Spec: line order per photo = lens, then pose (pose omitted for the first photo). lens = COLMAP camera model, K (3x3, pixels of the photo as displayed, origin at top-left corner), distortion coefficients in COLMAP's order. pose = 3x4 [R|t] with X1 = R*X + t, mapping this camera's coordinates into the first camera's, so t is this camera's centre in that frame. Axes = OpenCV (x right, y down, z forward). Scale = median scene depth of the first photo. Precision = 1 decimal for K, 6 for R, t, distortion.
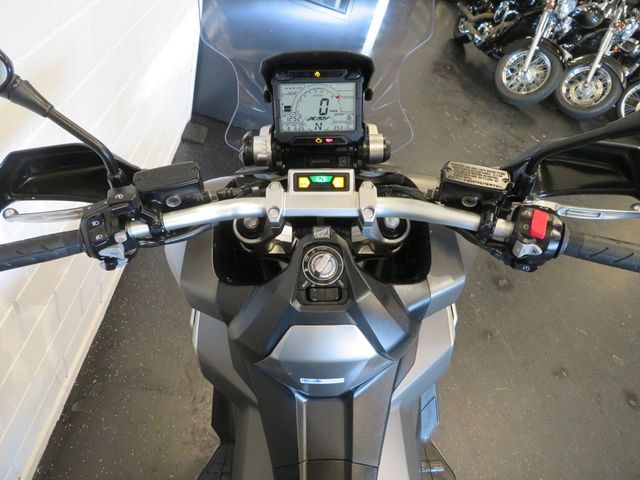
lens RADIAL K [[459.3, 0, 320.0], [0, 459.3, 240.0], [0, 0, 1]] dist [-0.004726, 0.004671]
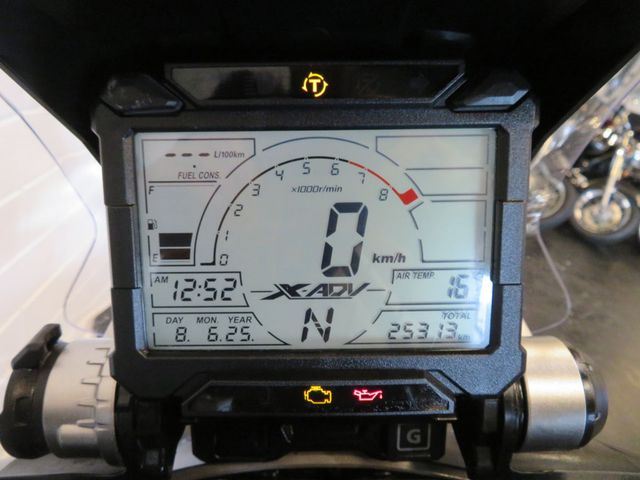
lens RADIAL K [[459.3, 0, 320.0], [0, 459.3, 240.0], [0, 0, 1]] dist [-0.004726, 0.004671]
pose [[0.999942, 0.010542, 0.002146, -0.003024], [-0.009654, 0.967268, -0.253574, -0.232126], [-0.004749, 0.253538, 0.967314, 0.781495]]
